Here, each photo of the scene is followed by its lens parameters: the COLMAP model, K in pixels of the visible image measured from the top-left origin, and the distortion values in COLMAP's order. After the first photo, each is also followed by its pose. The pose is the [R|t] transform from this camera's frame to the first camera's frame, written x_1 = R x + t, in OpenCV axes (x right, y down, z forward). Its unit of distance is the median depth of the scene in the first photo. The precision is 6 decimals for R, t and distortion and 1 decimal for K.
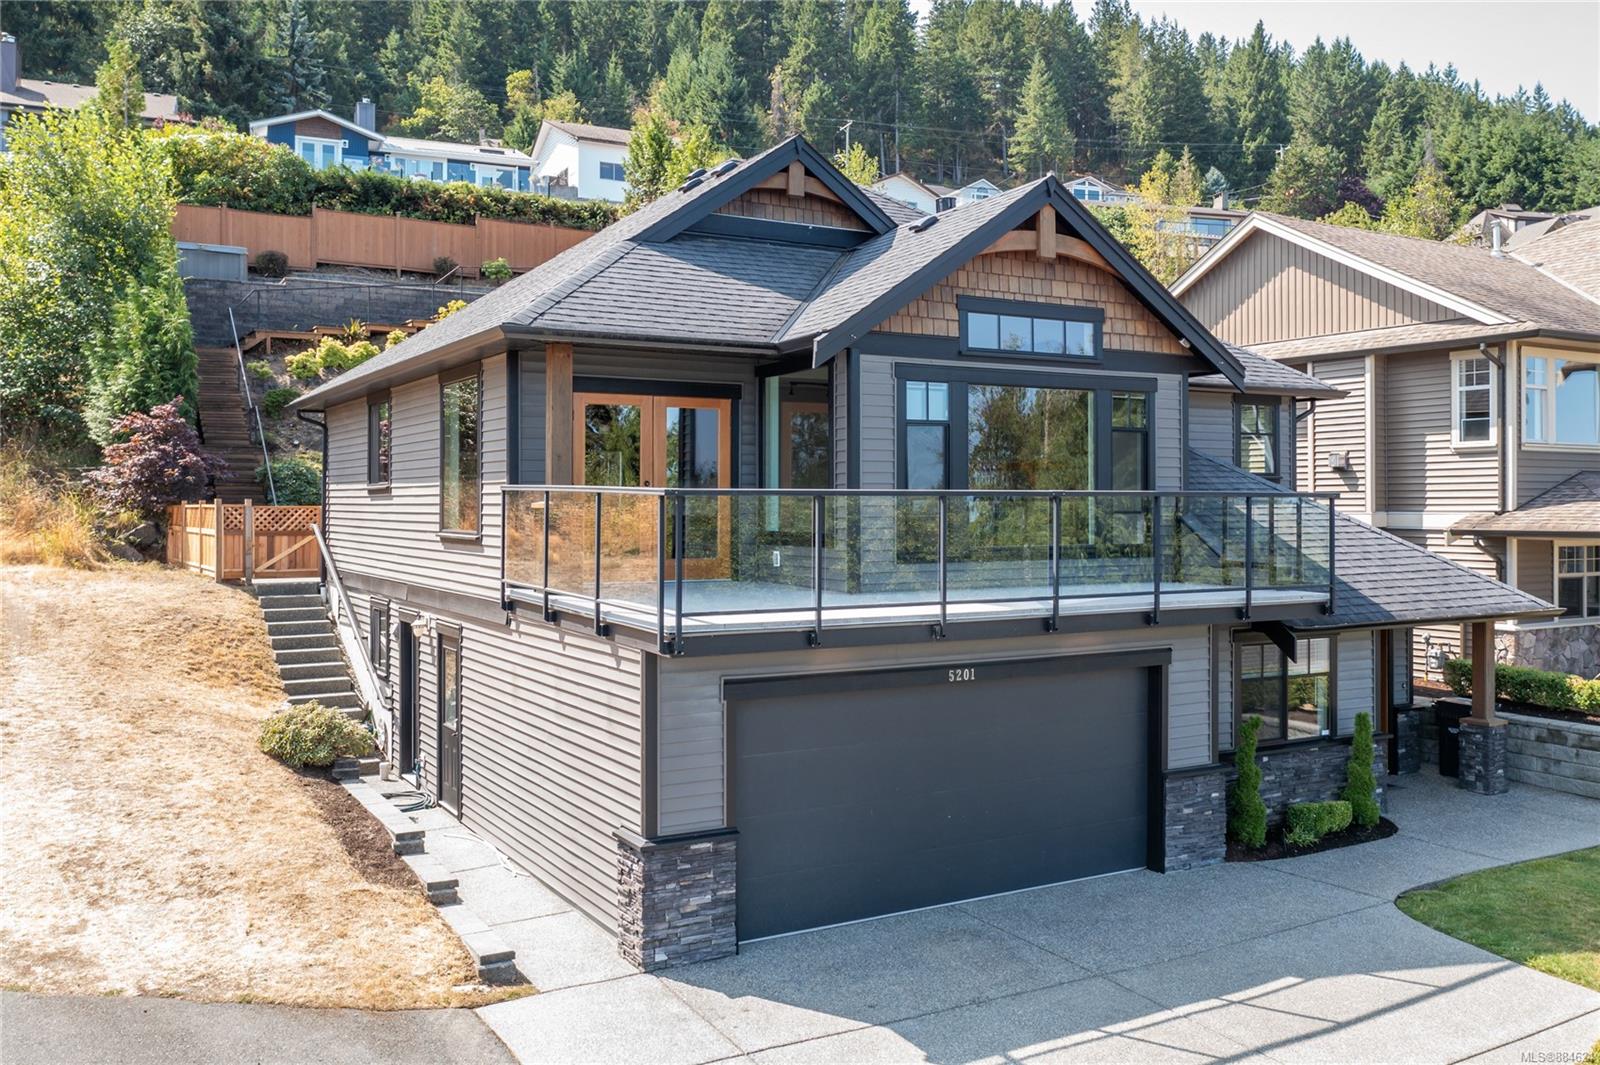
lens RADIAL K [[1311.0, 0, 798.8], [0, 1311.0, 503.9], [0, 0, 1]] dist [-0.003382, 0.007654]
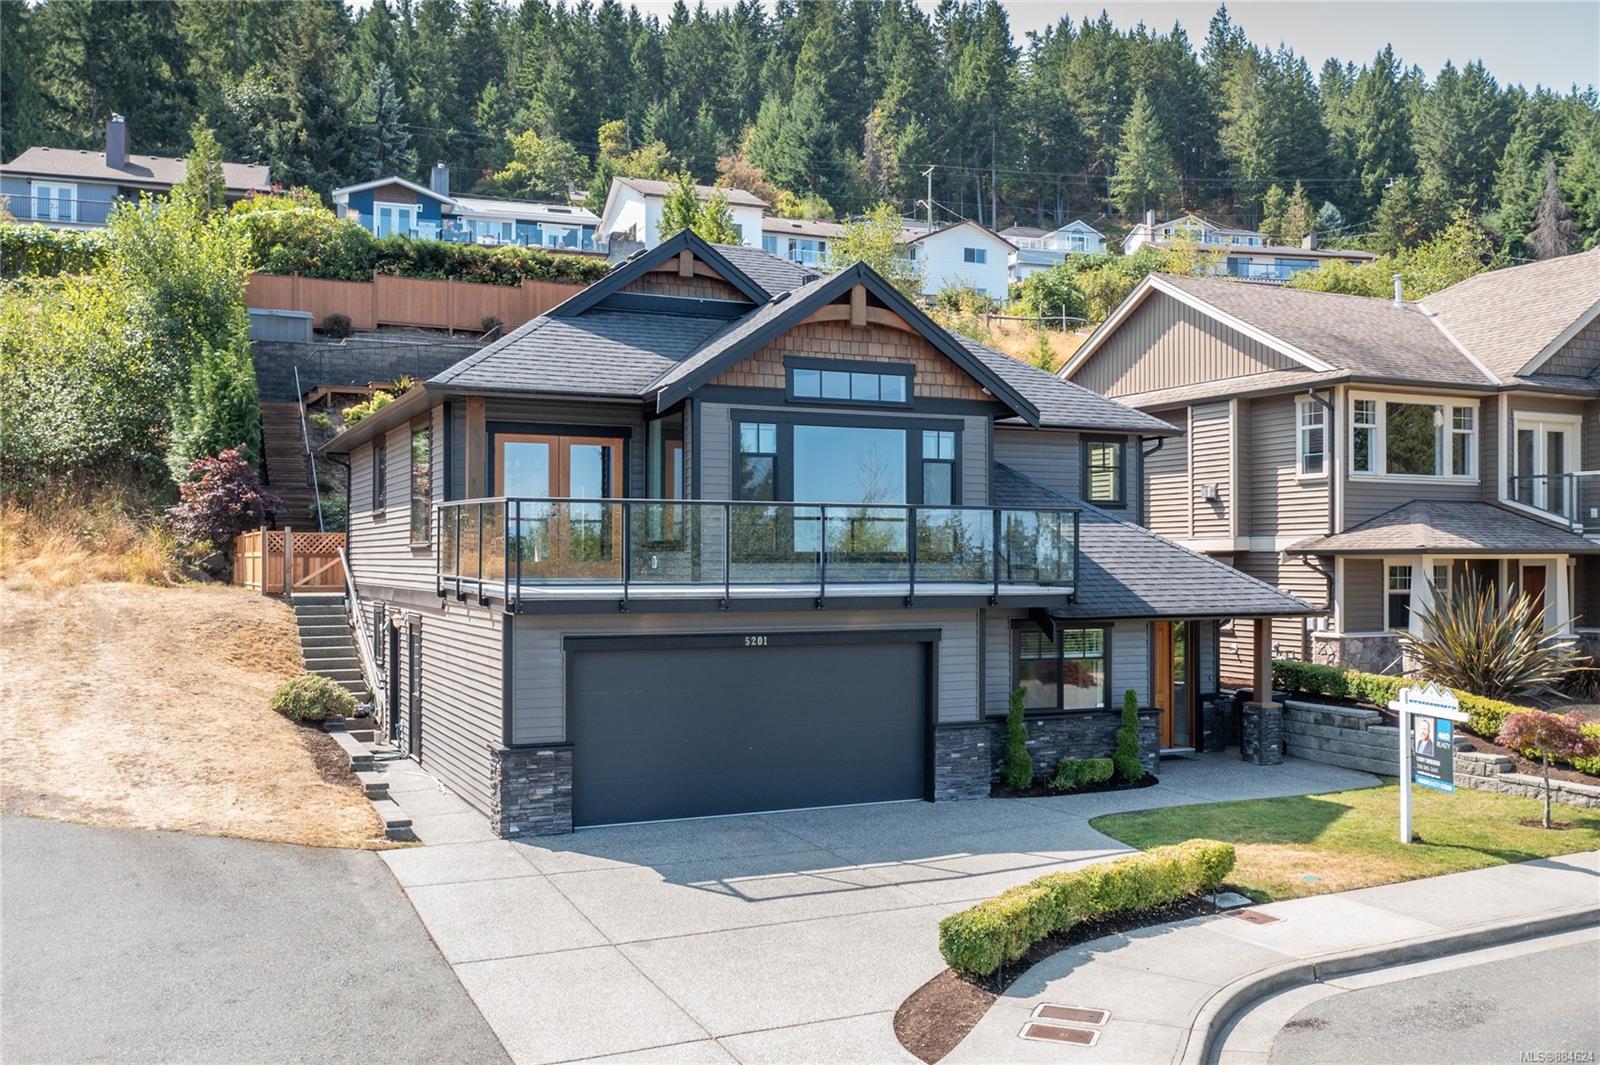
lens RADIAL K [[1363.5, 0, 780.4], [0, 1363.5, 560.8], [0, 0, 1]] dist [-0.007528, 0.005071]
pose [[0.995391, 0.001915, -0.095880, 0.119967], [-0.001782, 0.999997, 0.001474, 0.019732], [0.095883, -0.001297, 0.995392, -0.163532]]
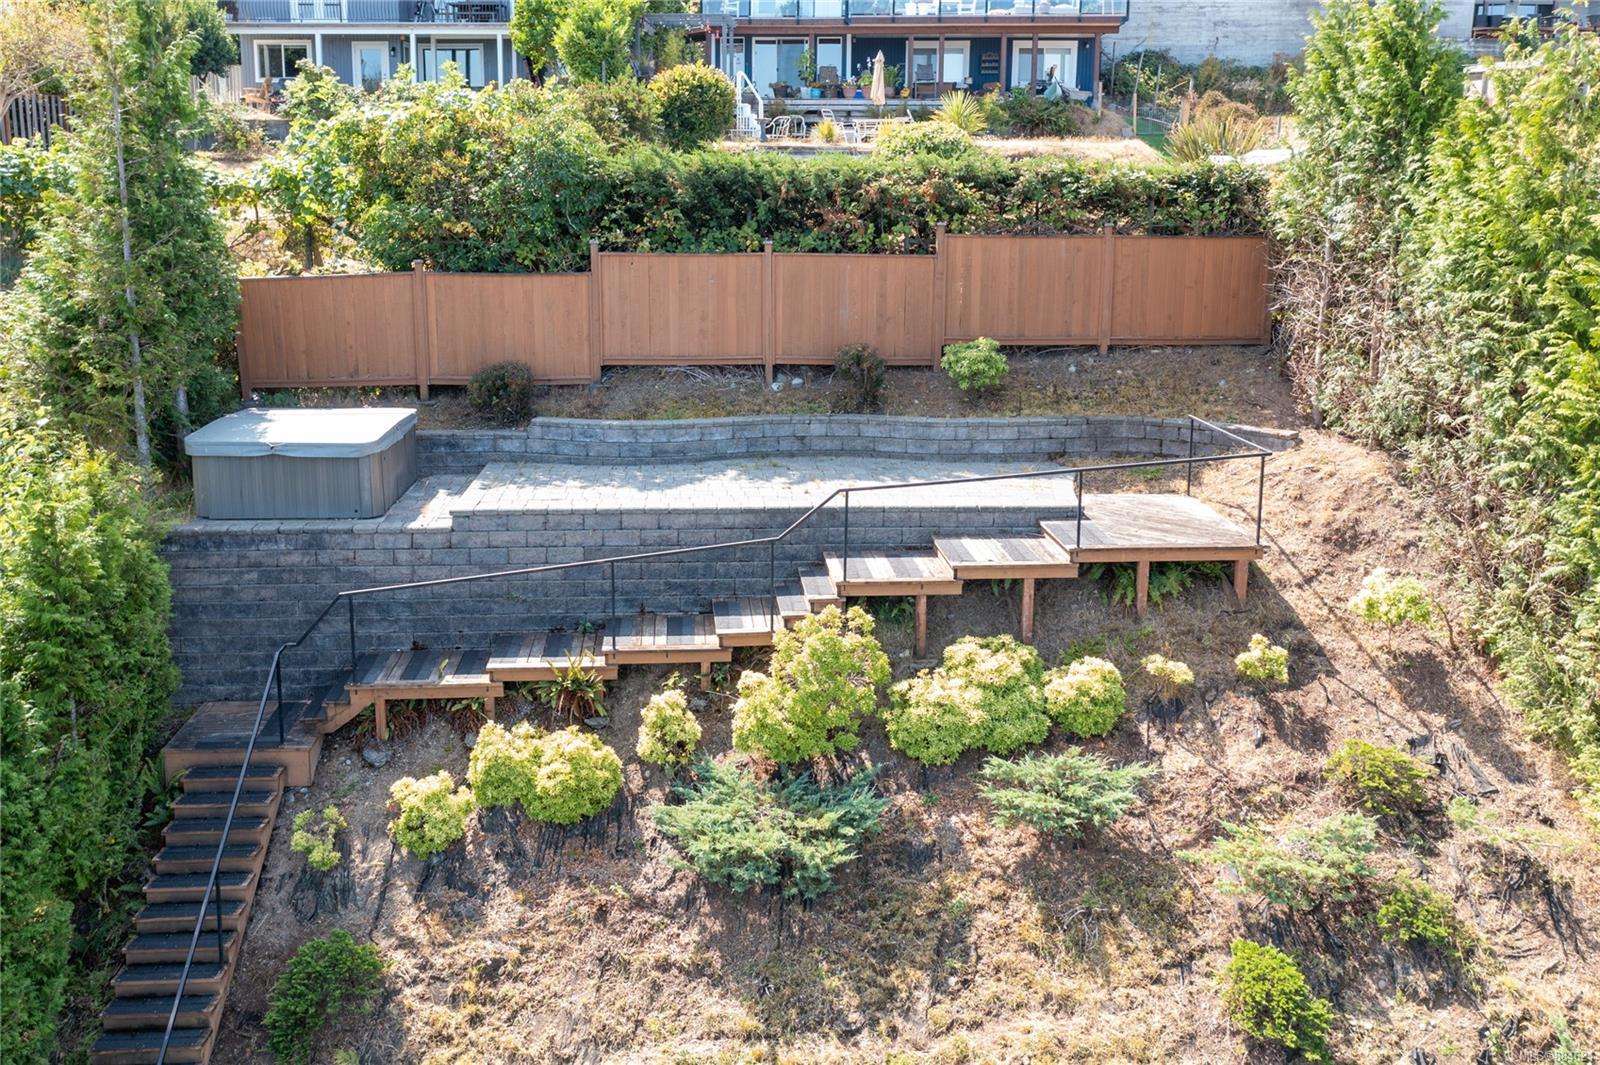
lens RADIAL K [[1294.7, 0, 797.5], [0, 1294.7, 519.4], [0, 0, 1]] dist [0.002267, 0.003461]
pose [[0.900105, 0.108935, -0.421833, -0.142863], [-0.006709, 0.971587, 0.236588, -0.362945], [0.435620, -0.210124, 0.875262, 0.899501]]
